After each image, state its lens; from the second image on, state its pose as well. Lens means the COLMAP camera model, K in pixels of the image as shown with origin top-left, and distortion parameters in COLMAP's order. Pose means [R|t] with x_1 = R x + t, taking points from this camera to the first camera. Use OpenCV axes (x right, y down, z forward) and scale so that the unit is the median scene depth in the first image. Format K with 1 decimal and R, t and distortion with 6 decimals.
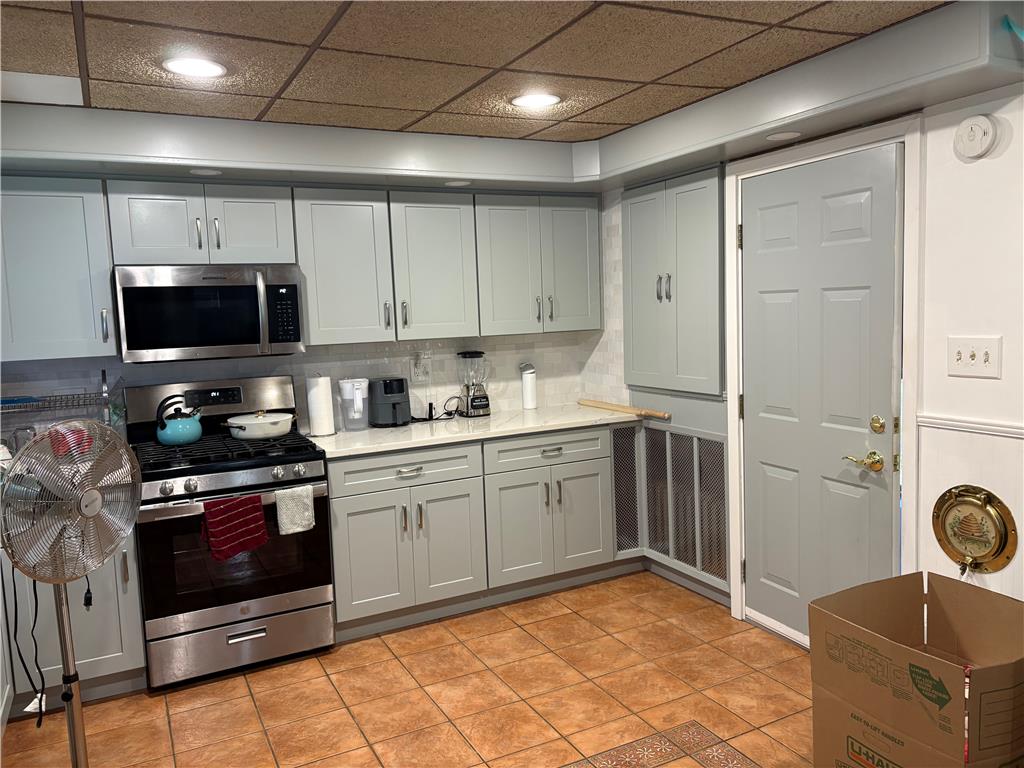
lens RADIAL K [[778.7, 0, 513.0], [0, 778.7, 385.4], [0, 0, 1]] dist [0.049440, -0.045264]
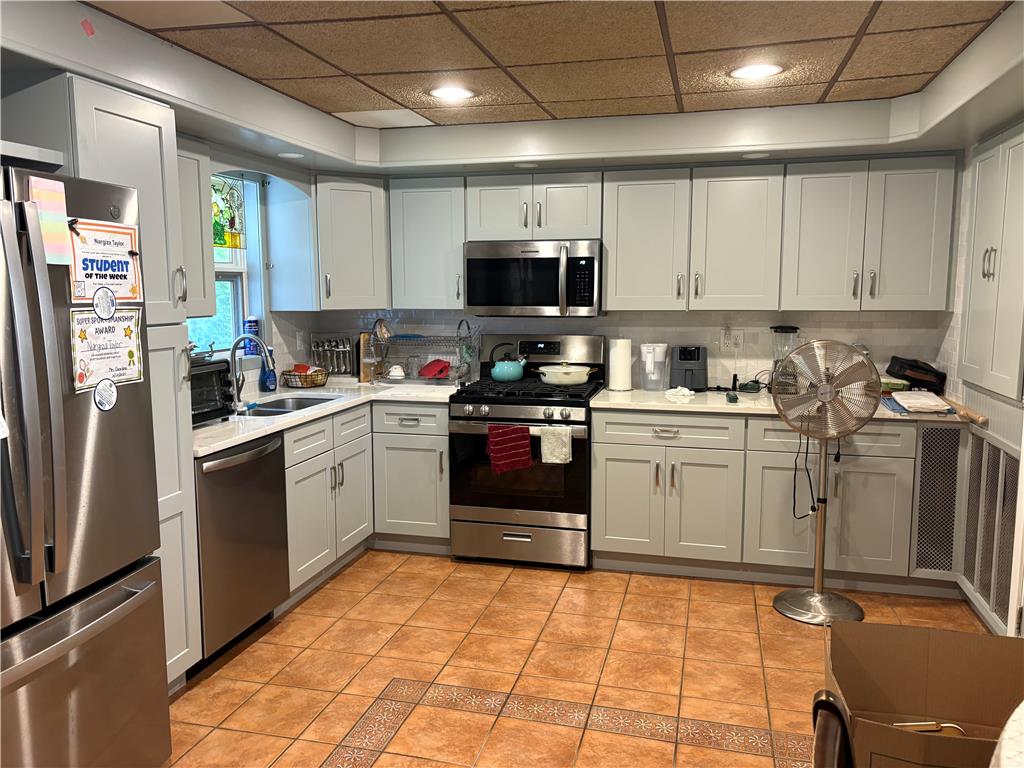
lens RADIAL K [[778.7, 0, 540.4], [0, 778.7, 384.0], [0, 0, 1]] dist [0.049440, -0.045264]
pose [[0.749653, 0.112610, -0.652181, 0.443699], [-0.095164, 0.993519, 0.062160, -0.005146], [0.654954, 0.015466, 0.755510, 0.074798]]
